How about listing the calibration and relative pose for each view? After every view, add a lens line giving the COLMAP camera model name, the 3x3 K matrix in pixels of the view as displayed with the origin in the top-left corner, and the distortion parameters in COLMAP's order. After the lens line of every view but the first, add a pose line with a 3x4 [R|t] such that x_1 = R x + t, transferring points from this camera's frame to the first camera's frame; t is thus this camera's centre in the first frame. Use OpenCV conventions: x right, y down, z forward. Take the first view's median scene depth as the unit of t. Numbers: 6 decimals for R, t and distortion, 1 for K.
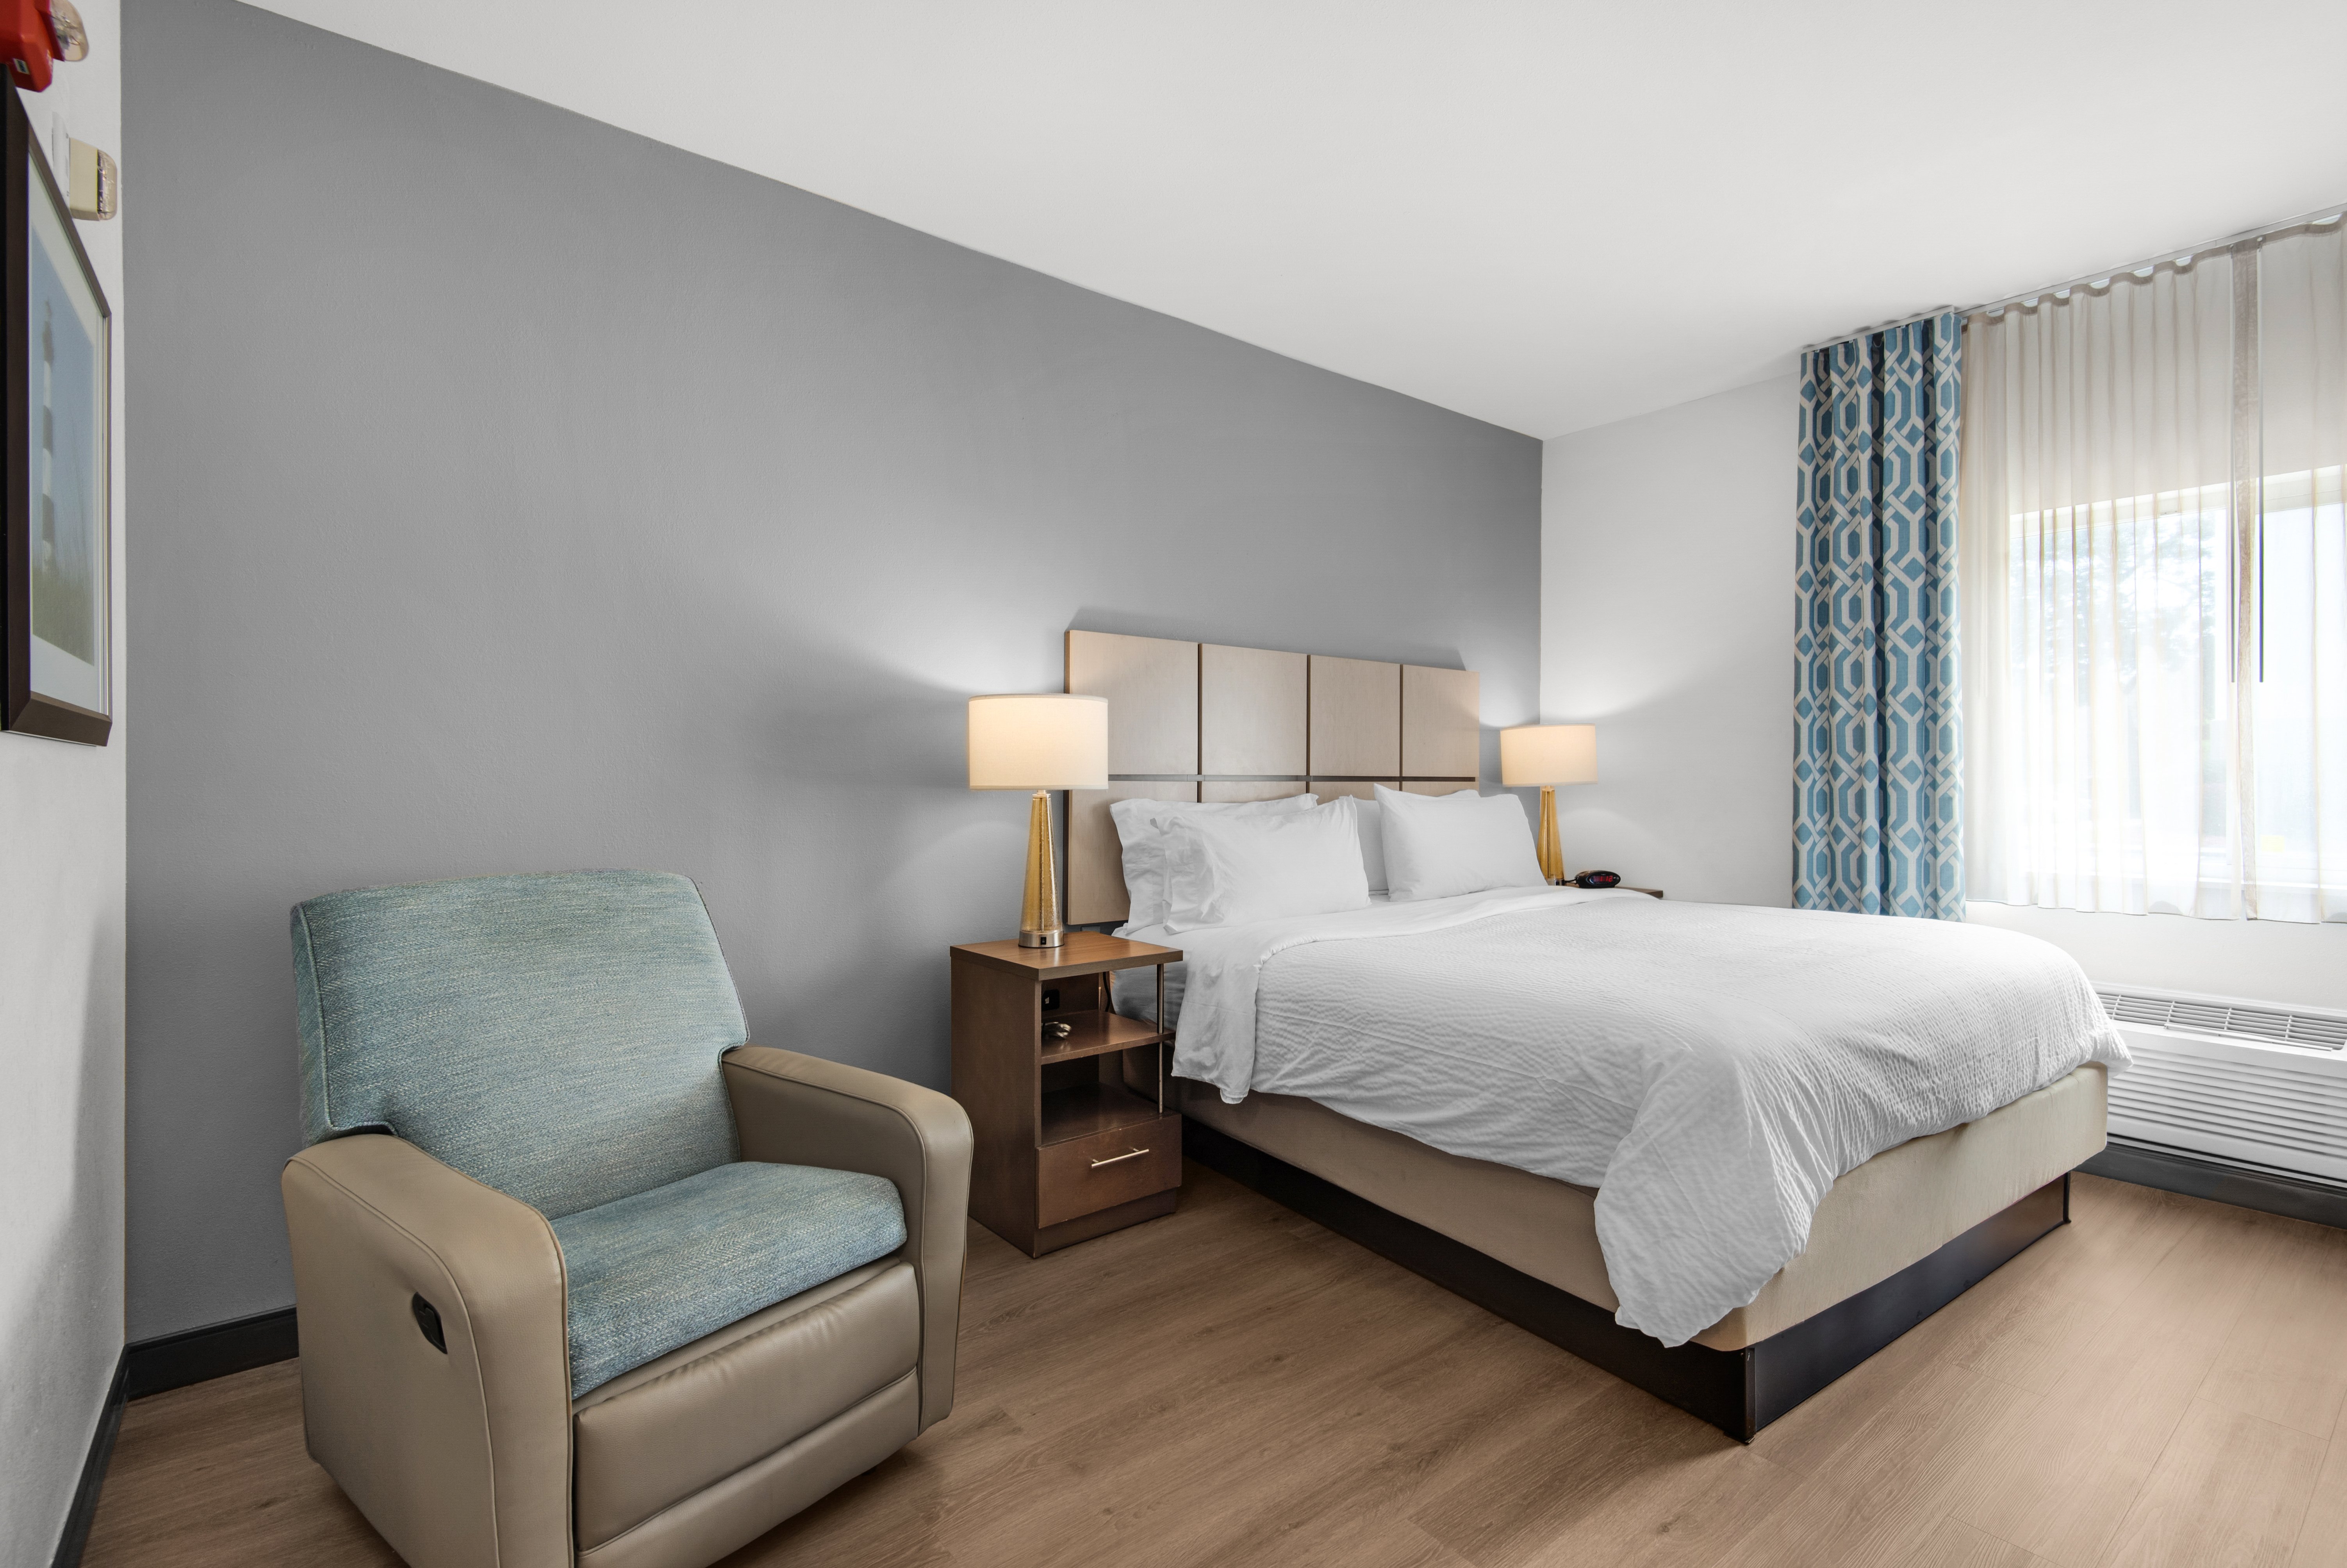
lens RADIAL K [[1083.3, 0, 1171.5], [0, 1083.3, 777.8], [0, 0, 1]] dist [-0.004453, -0.002813]
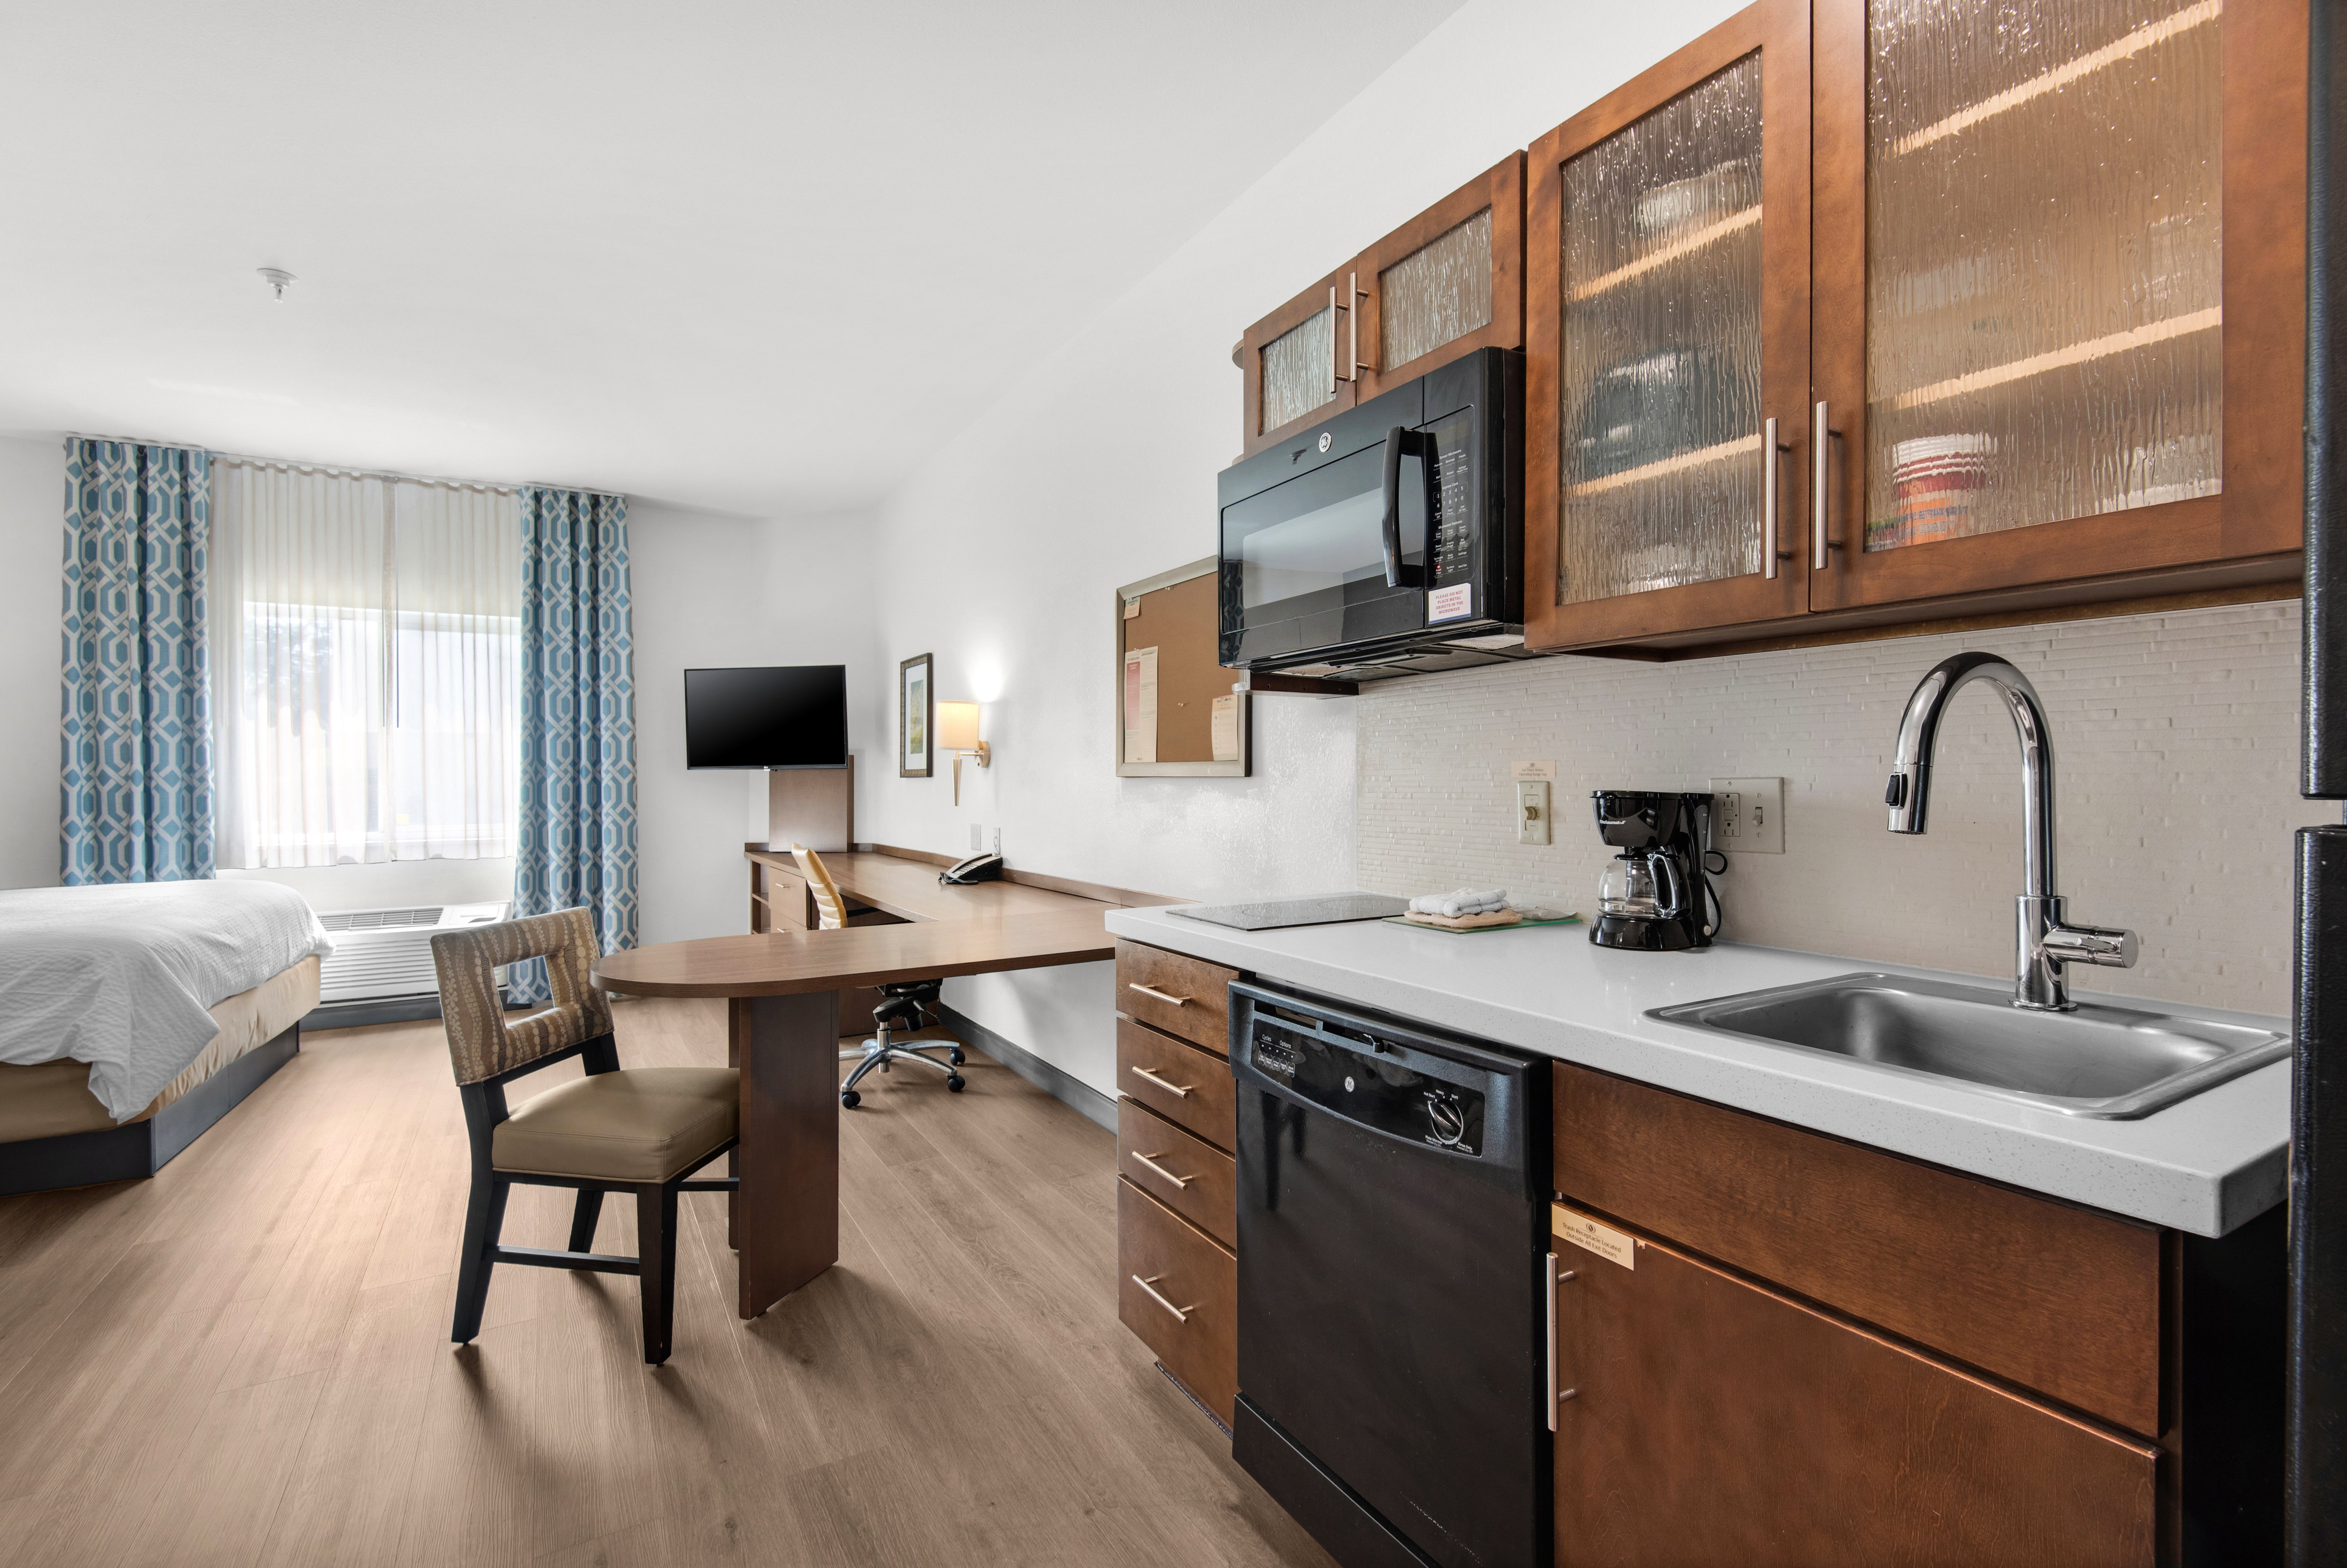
lens RADIAL K [[1071.9, 0, 1176.1], [0, 1071.9, 780.6], [0, 0, 1]] dist [-0.002374, -0.002104]
pose [[0.144514, -0.013969, 0.989404, -0.462559], [-0.000496, 0.999899, 0.014189, -0.022529], [-0.989503, -0.002542, 0.144493, -0.443888]]
